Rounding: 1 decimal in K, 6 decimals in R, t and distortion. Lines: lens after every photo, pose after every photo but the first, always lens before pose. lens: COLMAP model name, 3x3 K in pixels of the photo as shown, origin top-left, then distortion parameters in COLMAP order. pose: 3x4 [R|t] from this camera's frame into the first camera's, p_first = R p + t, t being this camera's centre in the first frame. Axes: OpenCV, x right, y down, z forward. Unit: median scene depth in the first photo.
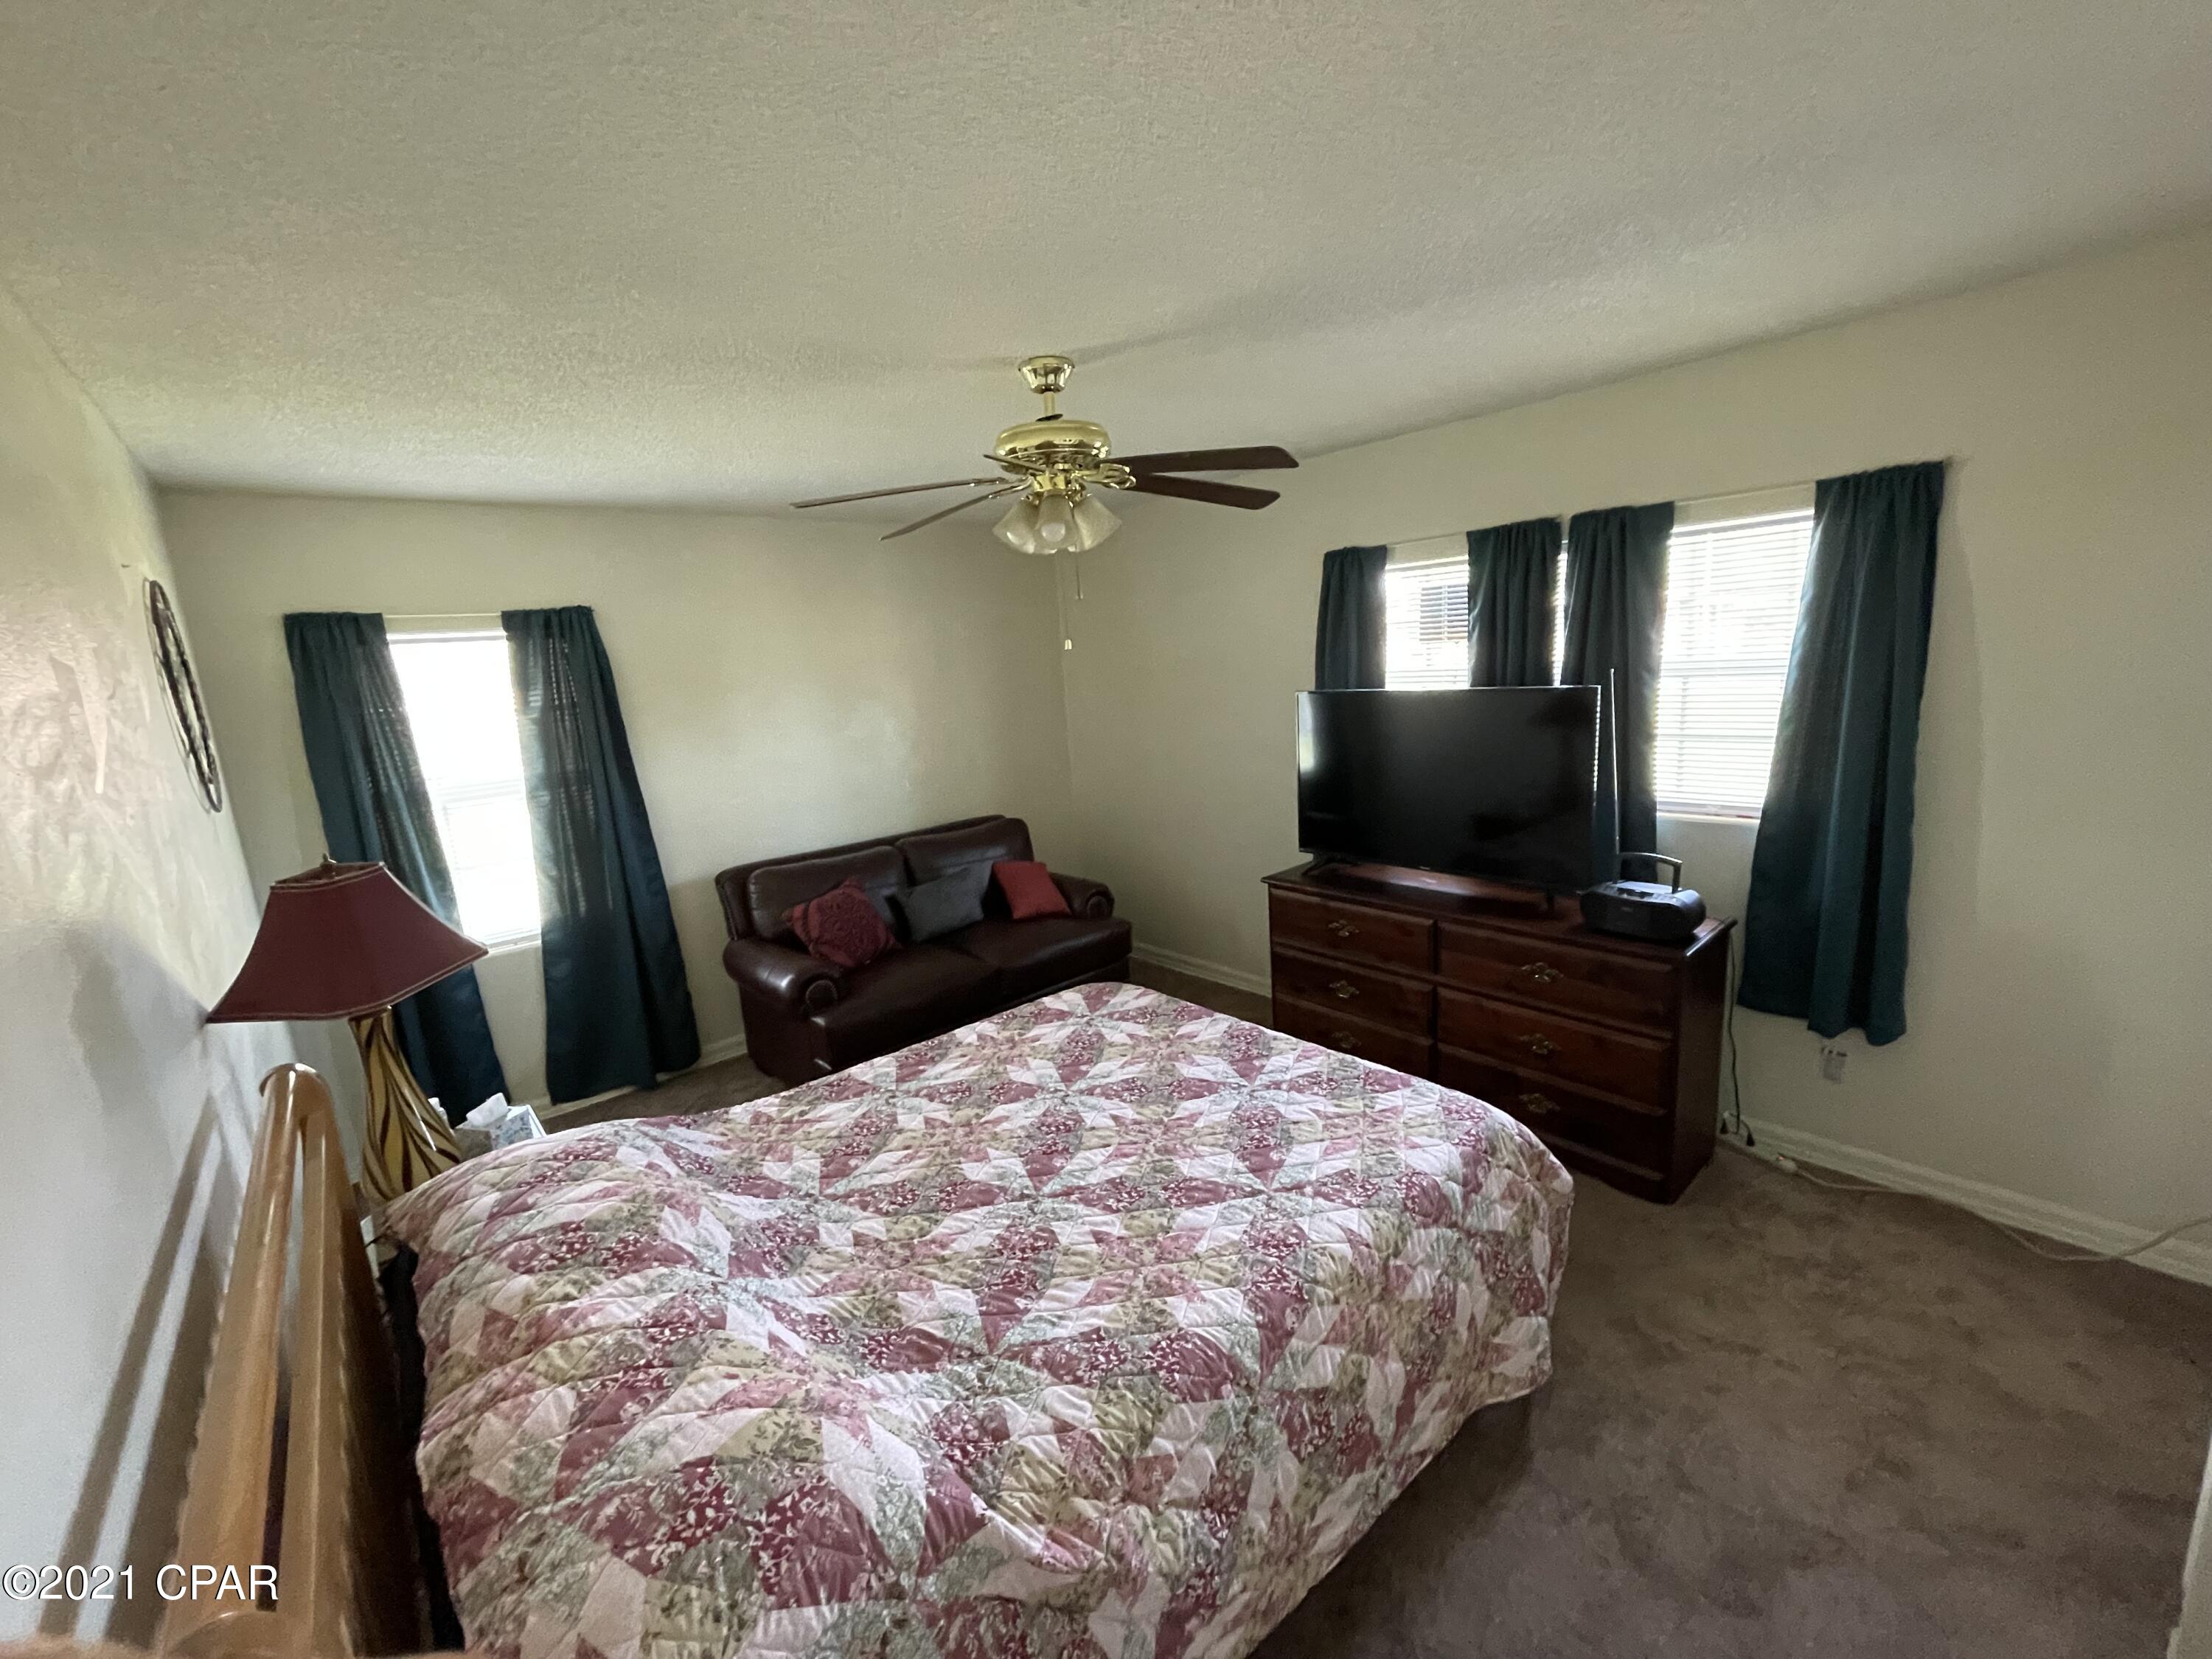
lens RADIAL K [[895.6, 0, 1102.1], [0, 895.6, 842.5], [0, 0, 1]] dist [-0.000150, -0.000048]
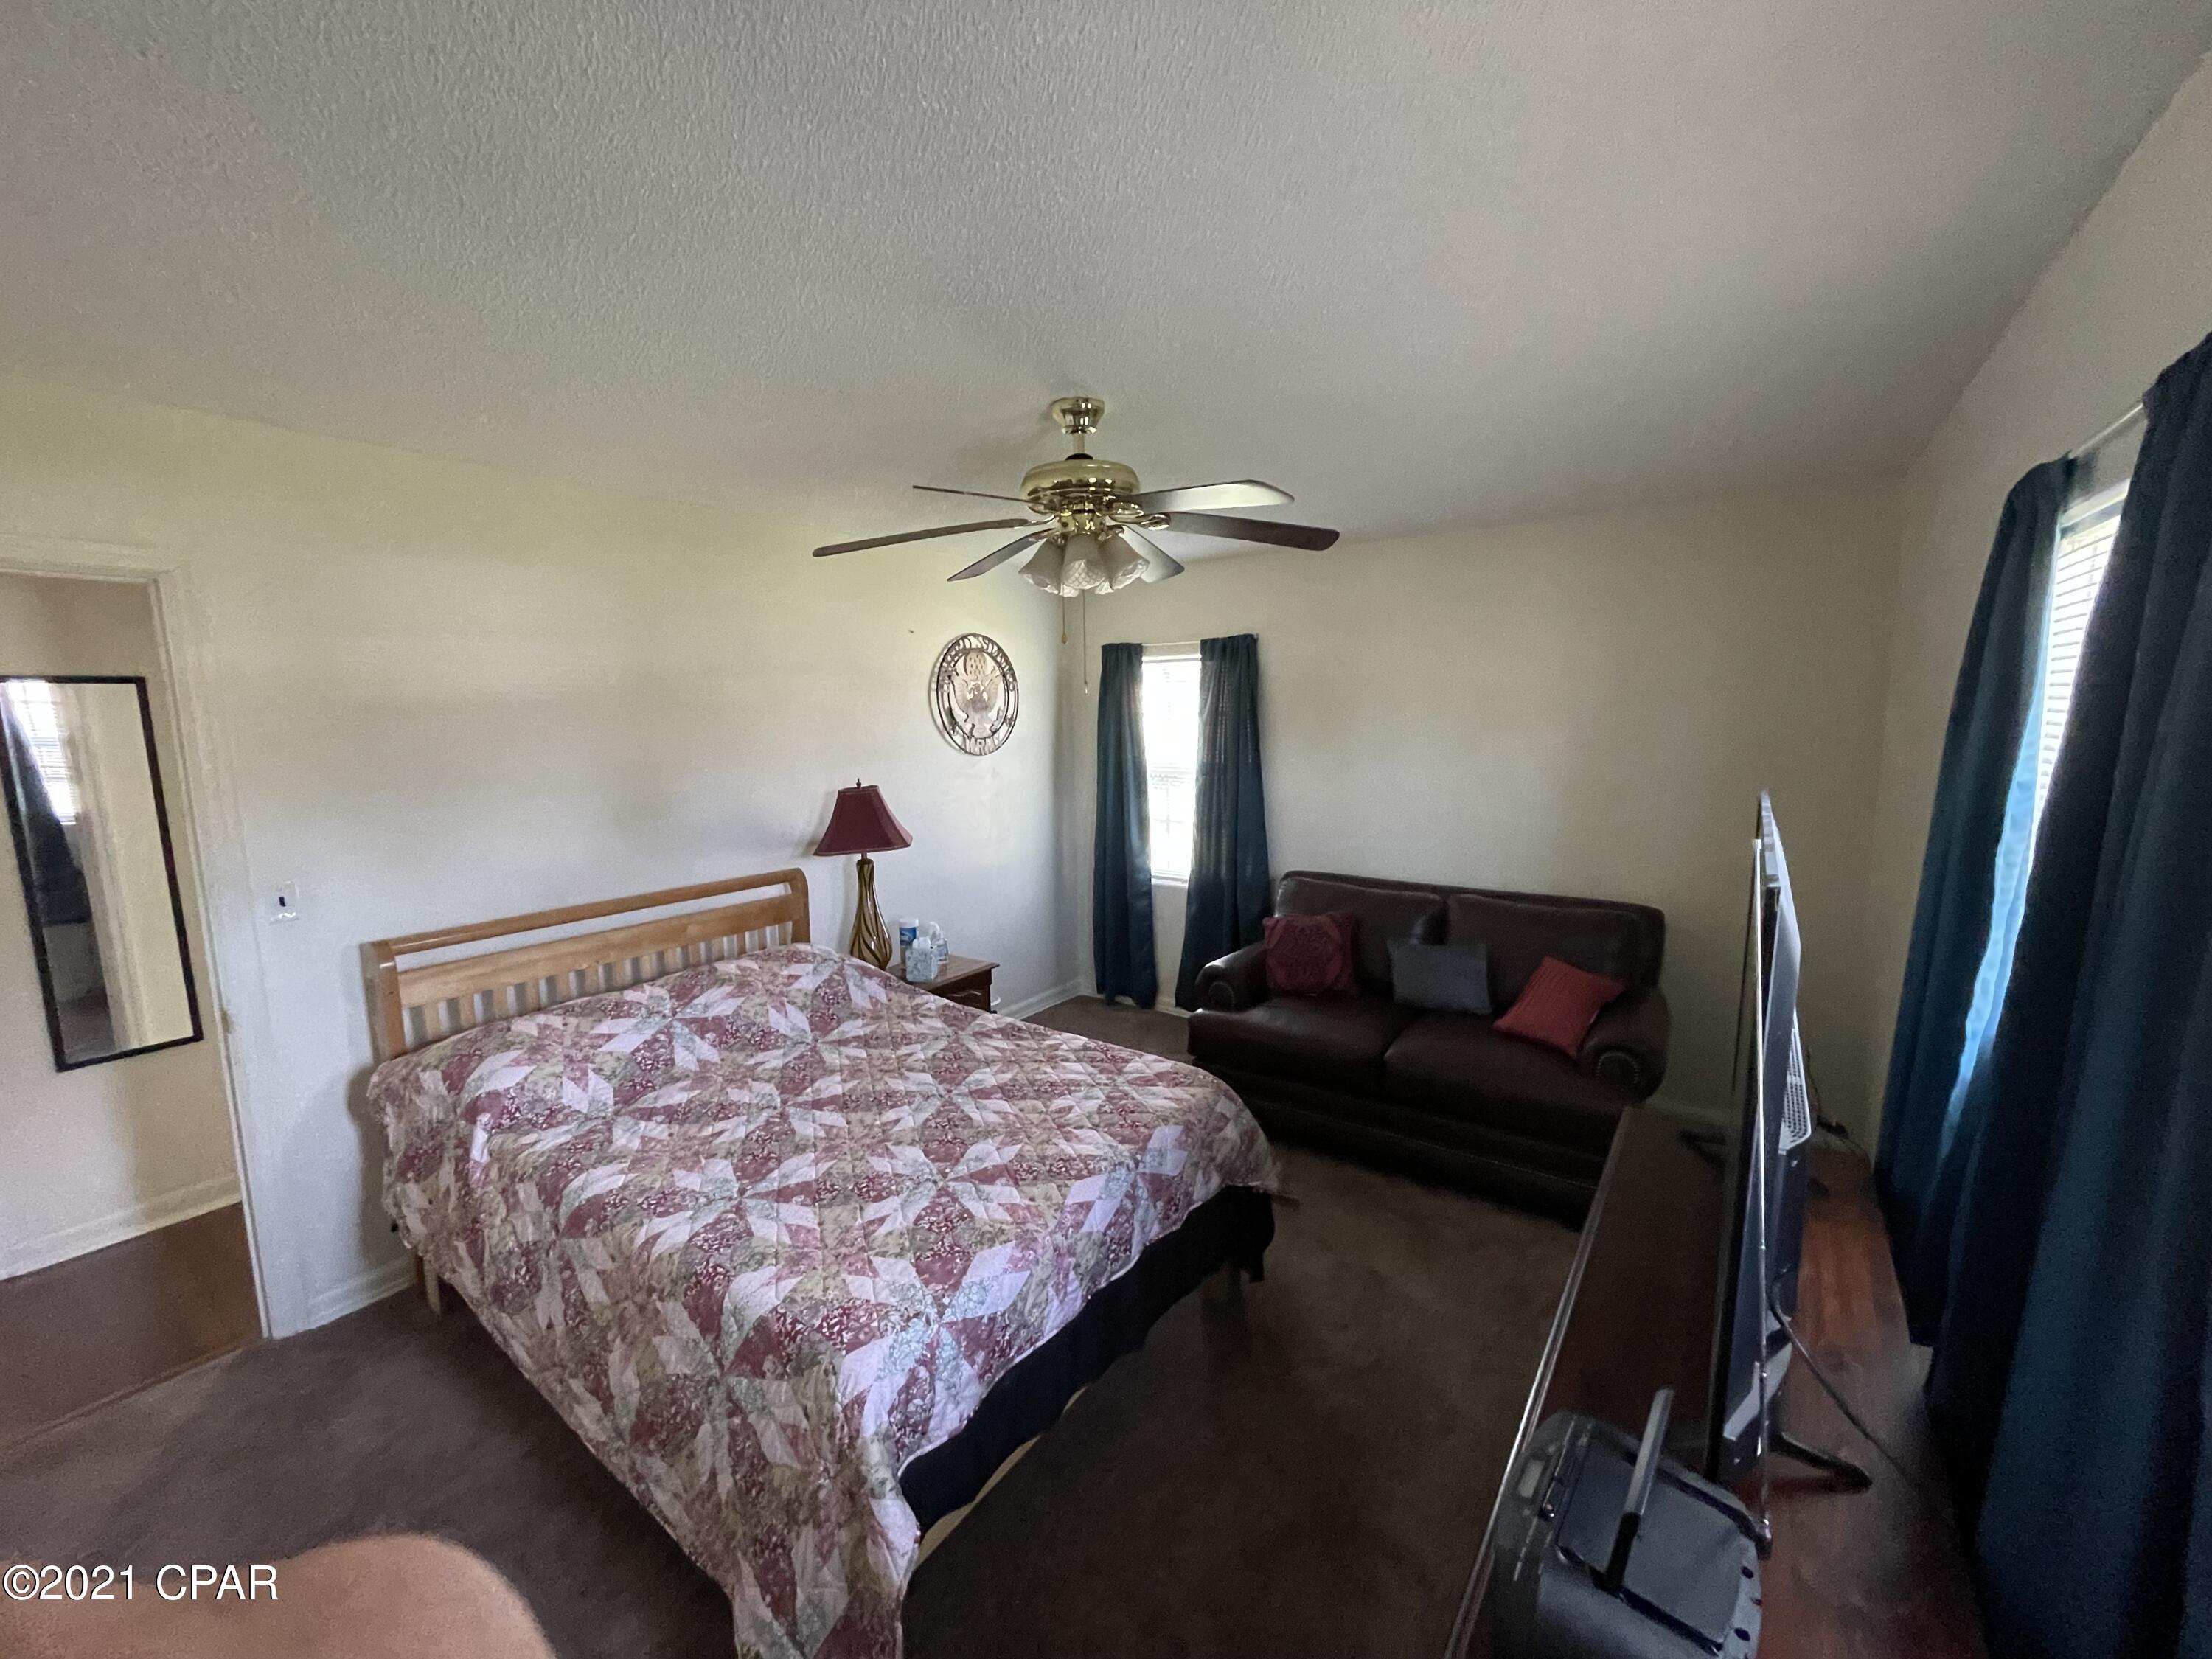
lens RADIAL K [[895.6, 0, 1102.1], [0, 895.6, 842.5], [0, 0, 1]] dist [-0.000150, -0.000048]
pose [[0.232562, 0.212522, -0.949078, 0.953053], [-0.203795, 0.964819, 0.166108, -0.234263], [0.950990, 0.154787, 0.267691, 0.813526]]
